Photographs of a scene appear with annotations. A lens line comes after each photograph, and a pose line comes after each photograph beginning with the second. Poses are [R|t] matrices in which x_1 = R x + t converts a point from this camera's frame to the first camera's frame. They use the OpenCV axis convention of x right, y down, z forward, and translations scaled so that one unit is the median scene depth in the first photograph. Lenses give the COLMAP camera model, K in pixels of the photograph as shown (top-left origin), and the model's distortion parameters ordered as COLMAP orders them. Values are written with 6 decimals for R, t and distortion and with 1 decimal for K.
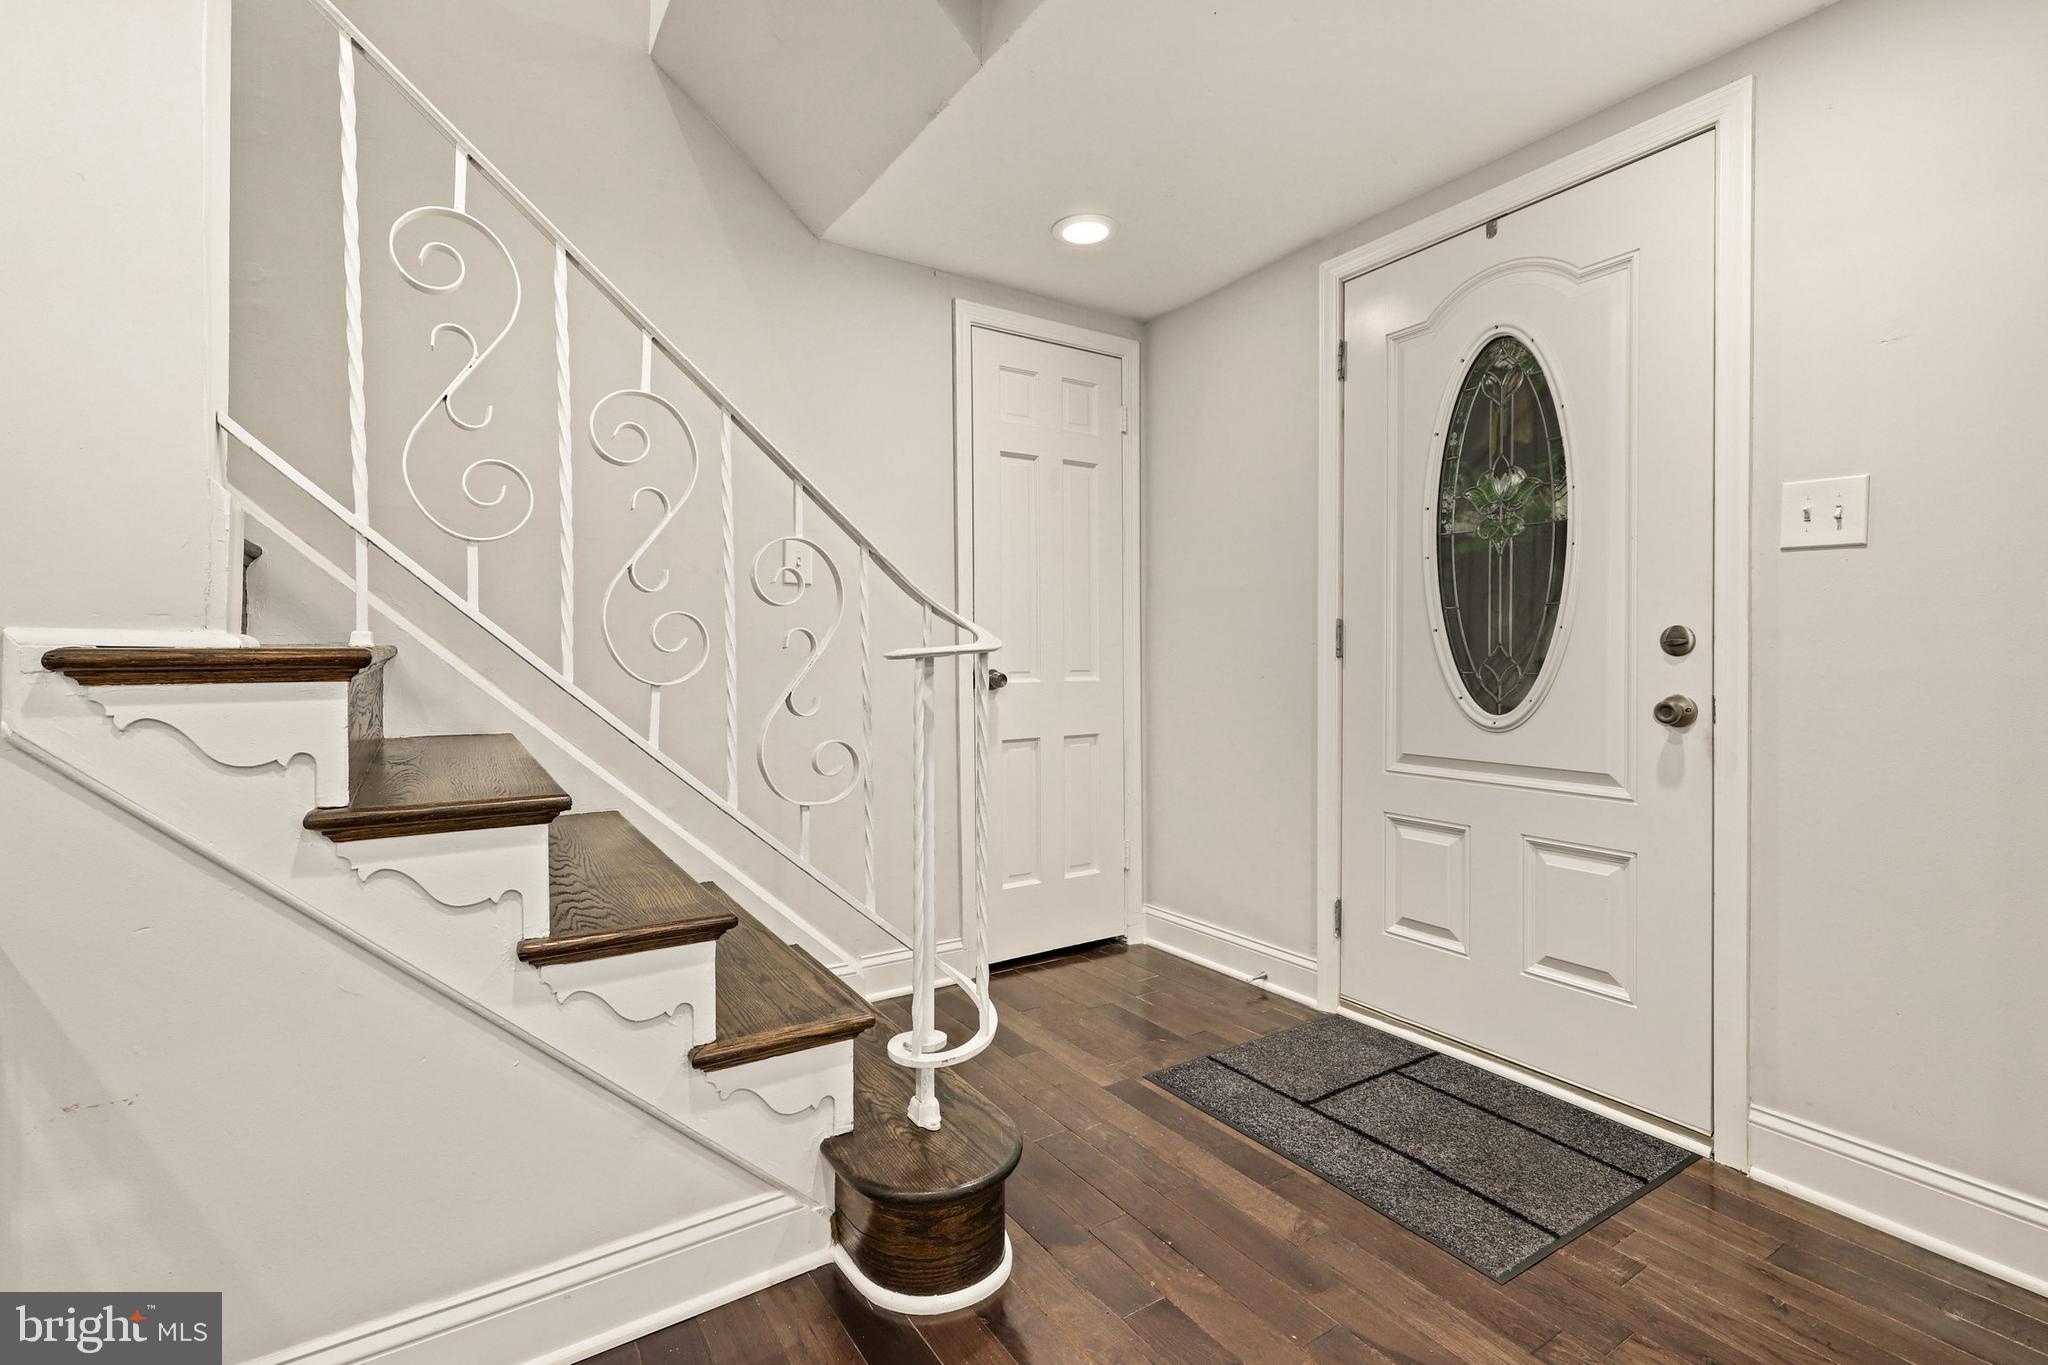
lens RADIAL K [[925.8, 0, 1027.5], [0, 925.8, 655.1], [0, 0, 1]] dist [-0.002256, -0.000288]
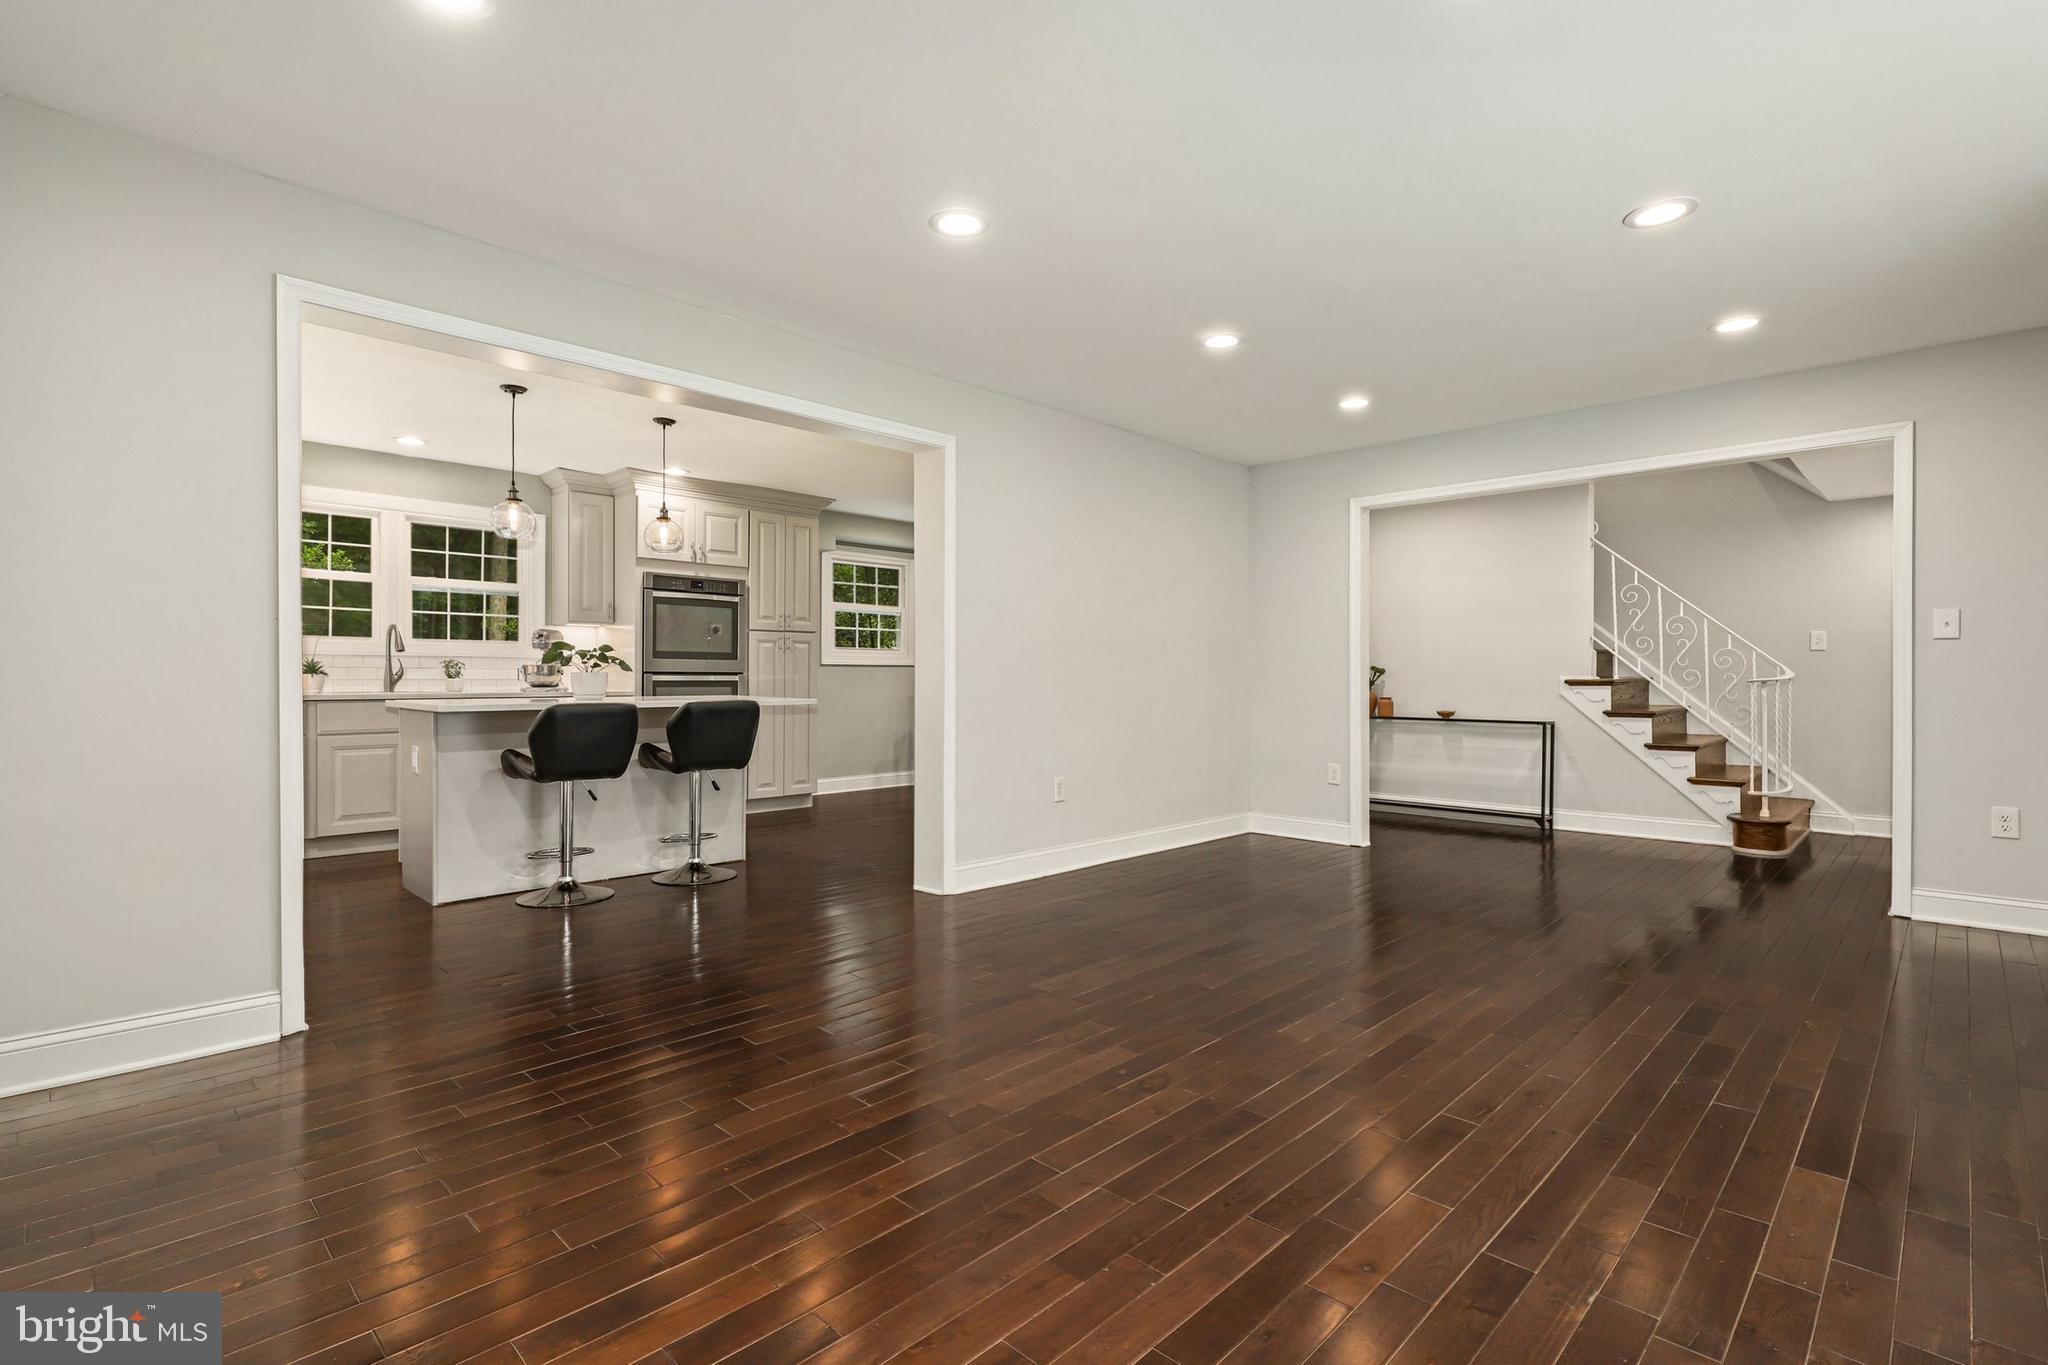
lens RADIAL K [[932.7, 0, 1028.5], [0, 932.7, 688.0], [0, 0, 1]] dist [-0.001581, -0.000335]
pose [[0.208428, 0.009080, -0.977996, 3.594580], [0.001304, 0.999953, 0.009562, -0.014205], [0.978037, -0.003268, 0.208406, -3.191935]]
